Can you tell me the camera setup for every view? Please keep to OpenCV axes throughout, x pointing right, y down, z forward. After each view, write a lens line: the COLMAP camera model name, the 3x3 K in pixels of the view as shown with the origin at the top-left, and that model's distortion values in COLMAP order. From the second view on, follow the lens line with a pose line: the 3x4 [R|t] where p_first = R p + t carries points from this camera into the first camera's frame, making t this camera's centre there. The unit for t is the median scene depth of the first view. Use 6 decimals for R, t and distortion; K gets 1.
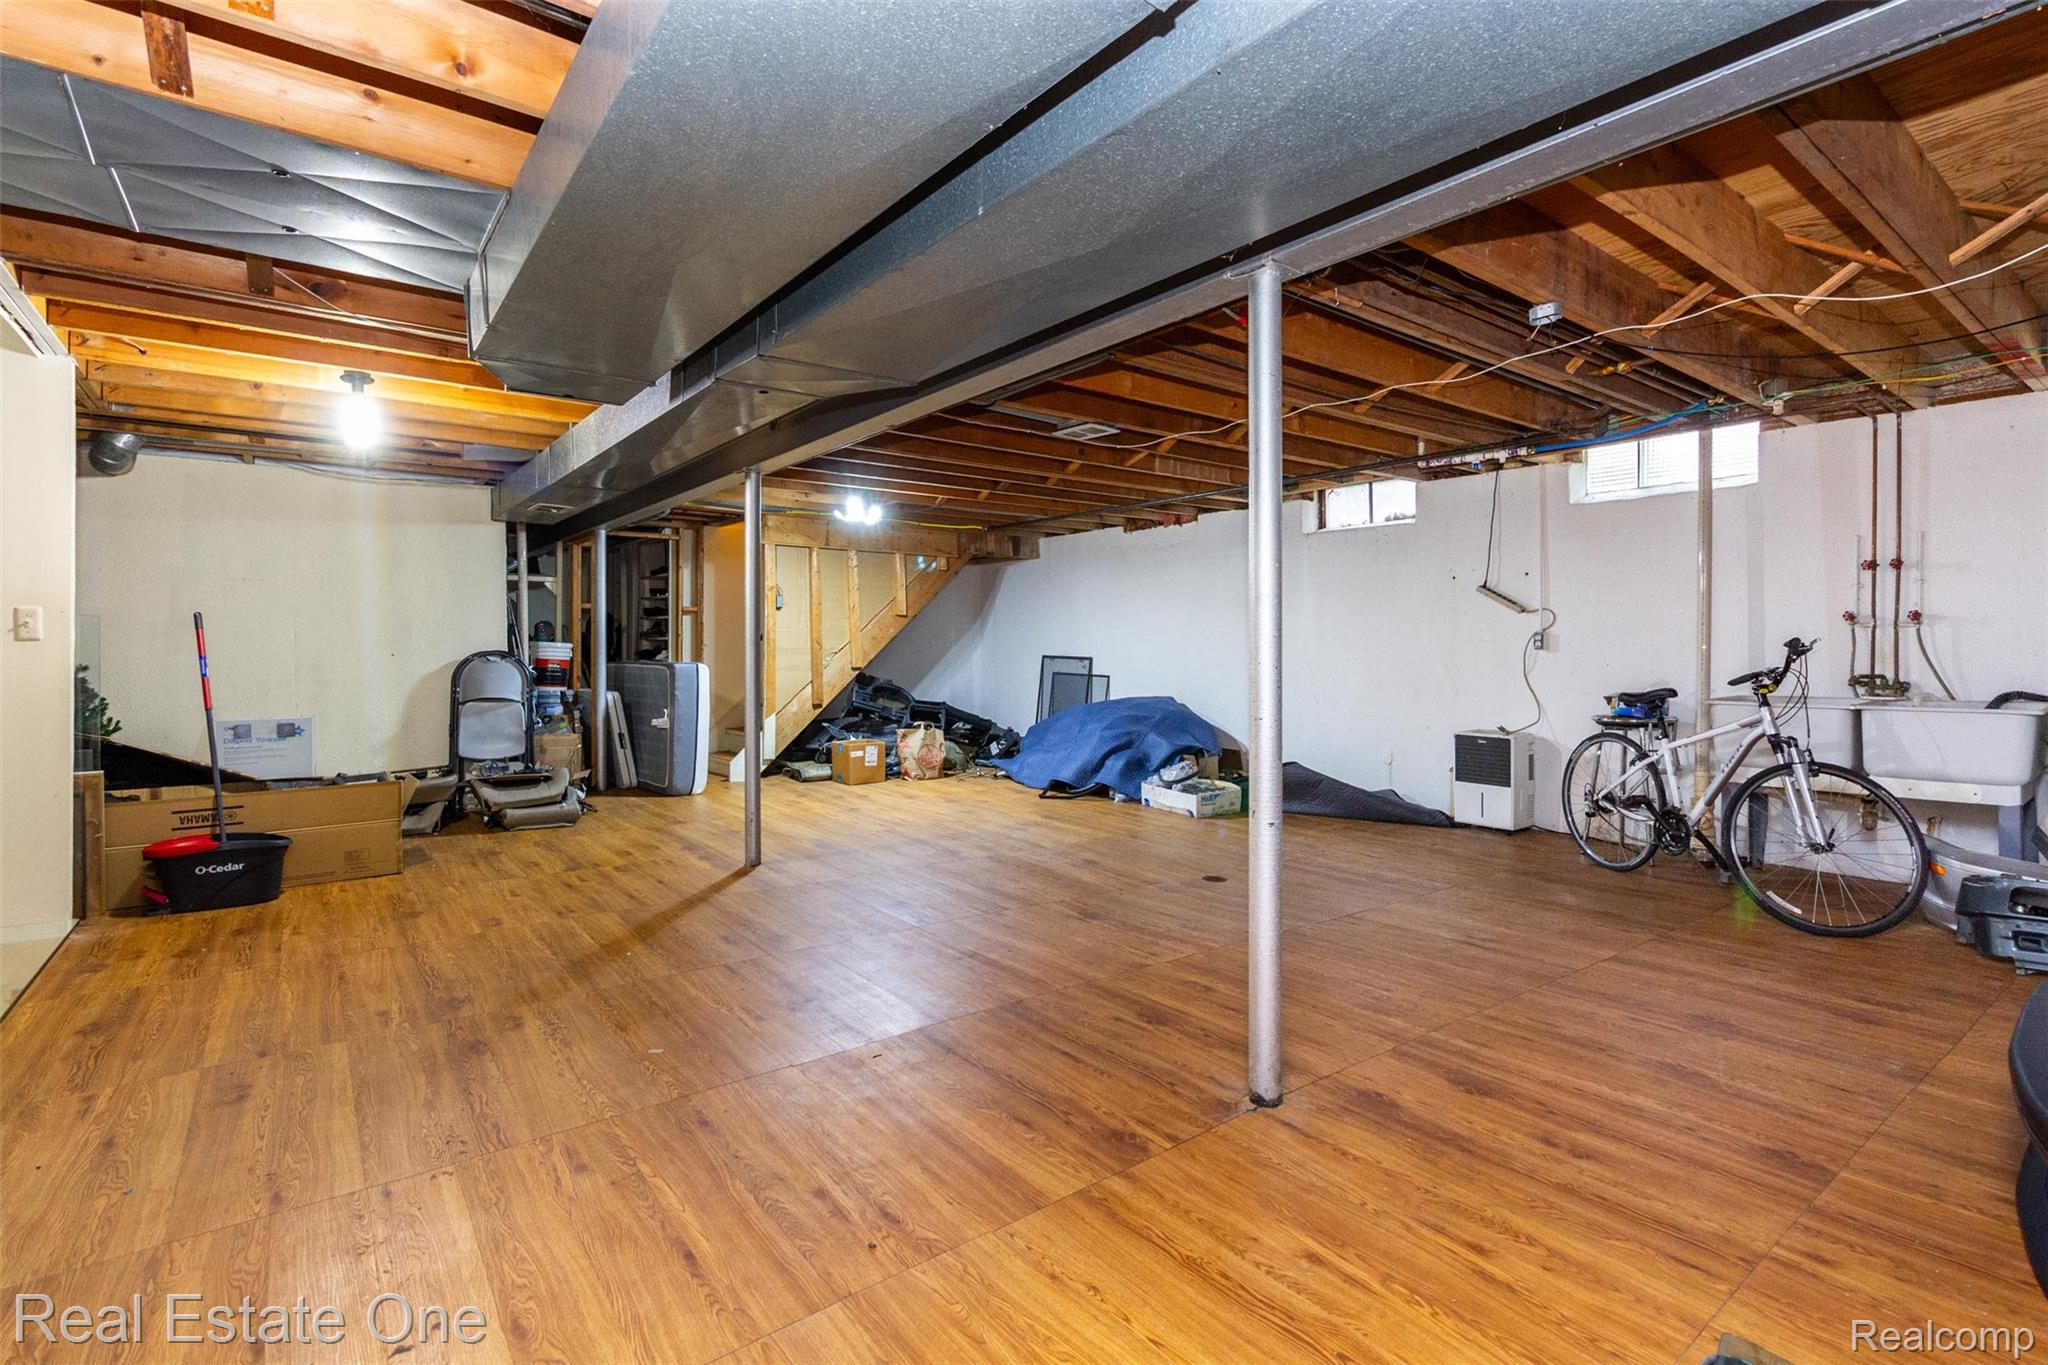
lens RADIAL K [[963.1, 0, 1028.9], [0, 963.1, 664.3], [0, 0, 1]] dist [0.006930, -0.000043]
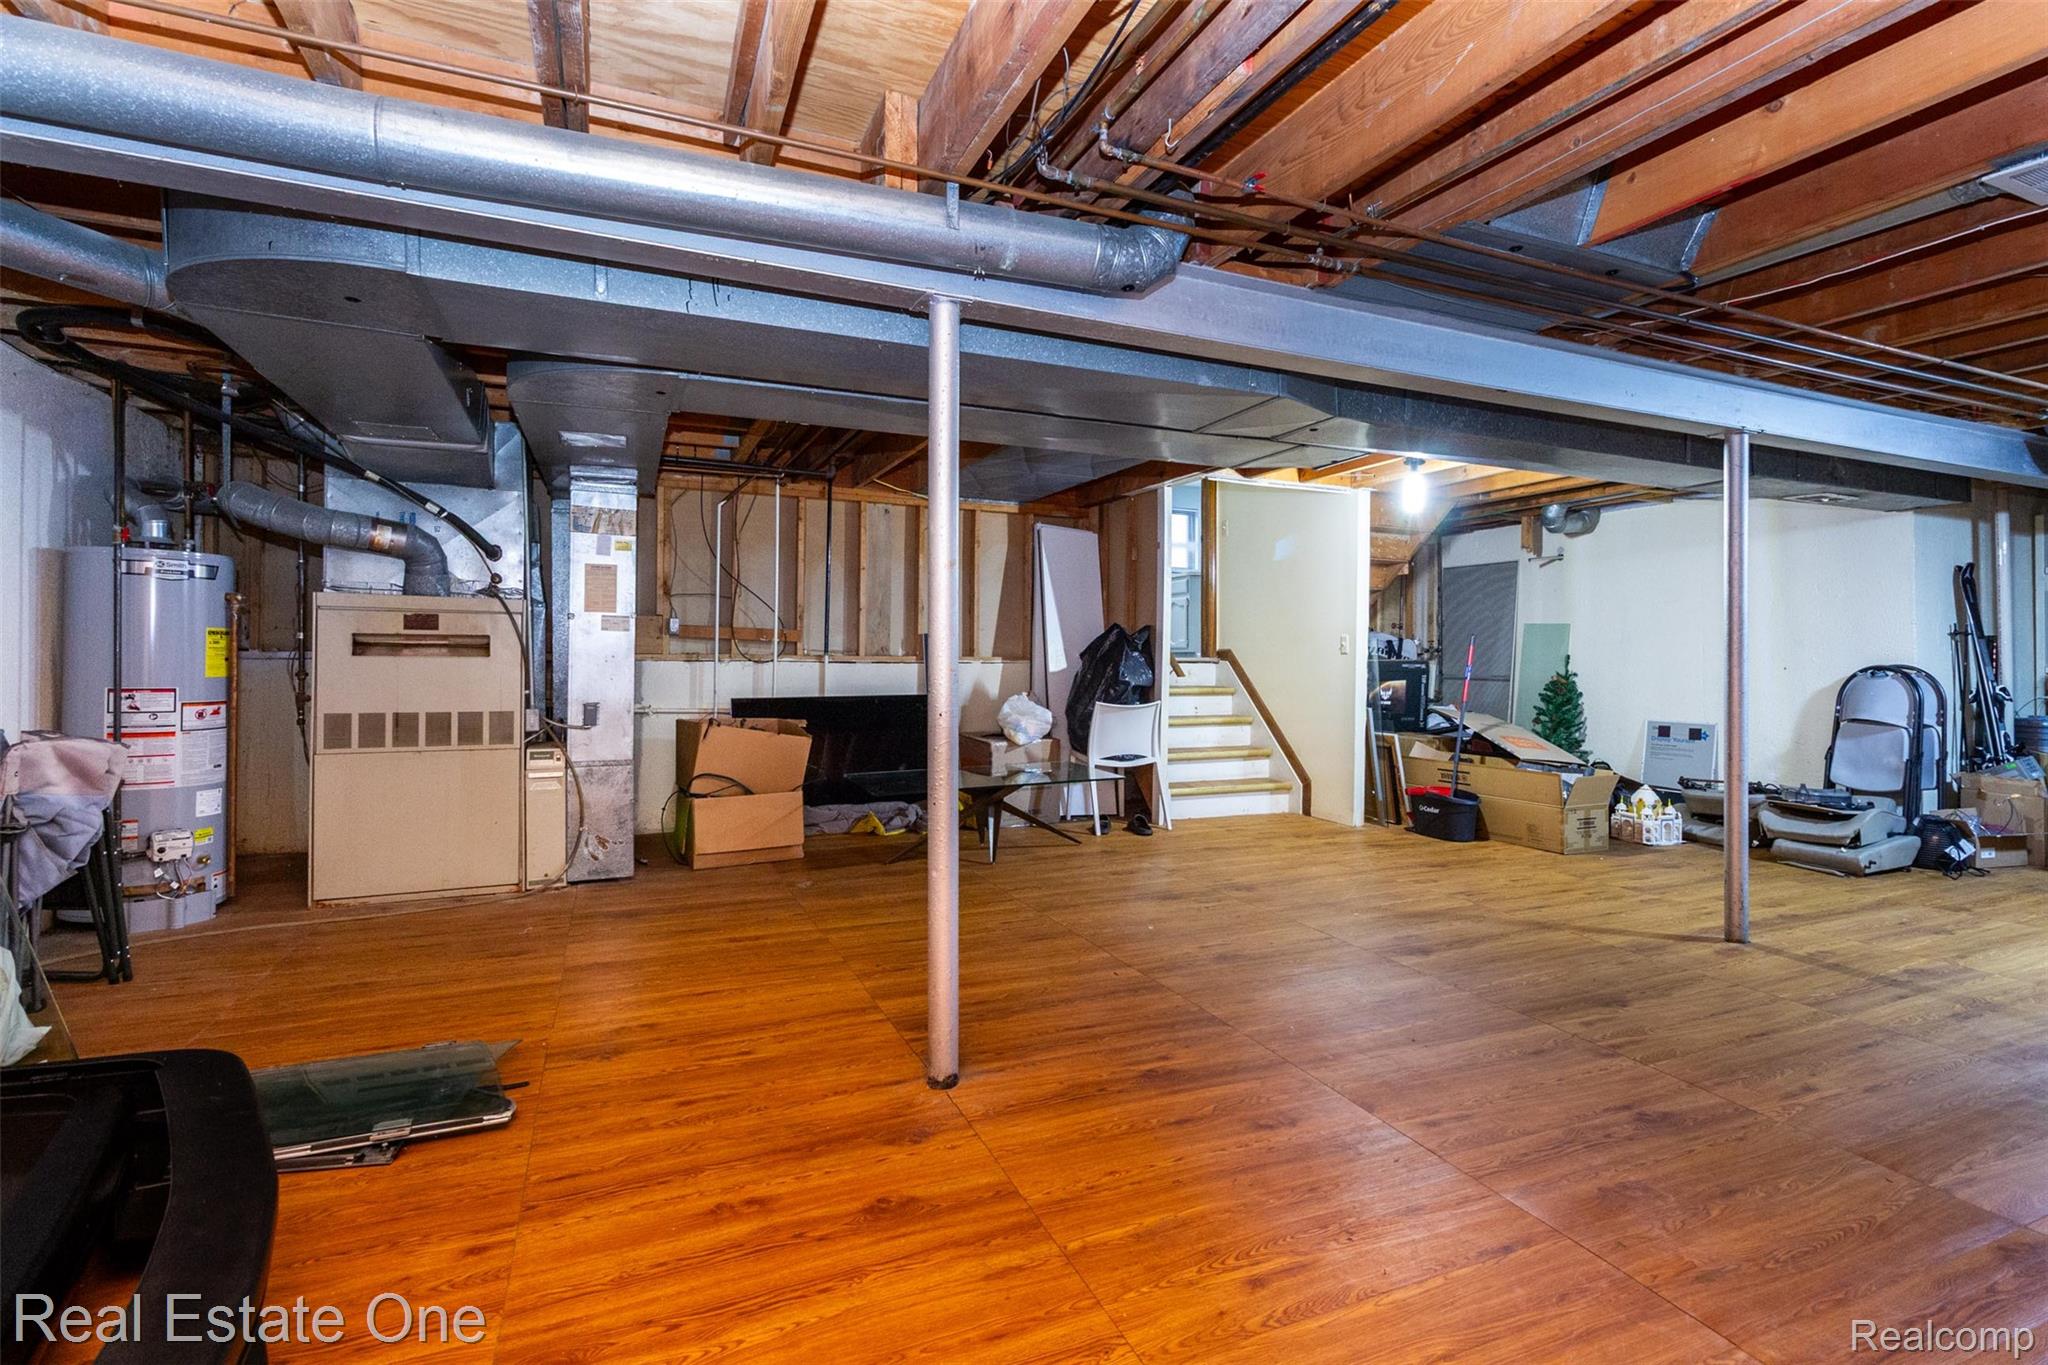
lens RADIAL K [[963.1, 0, 1030.7], [0, 963.1, 665.4], [0, 0, 1]] dist [0.006930, -0.000043]
pose [[-0.243206, 0.005894, -0.969957, 1.309126], [-0.025100, 0.999608, 0.012367, -0.013504], [0.969650, 0.027354, -0.242963, 1.420915]]
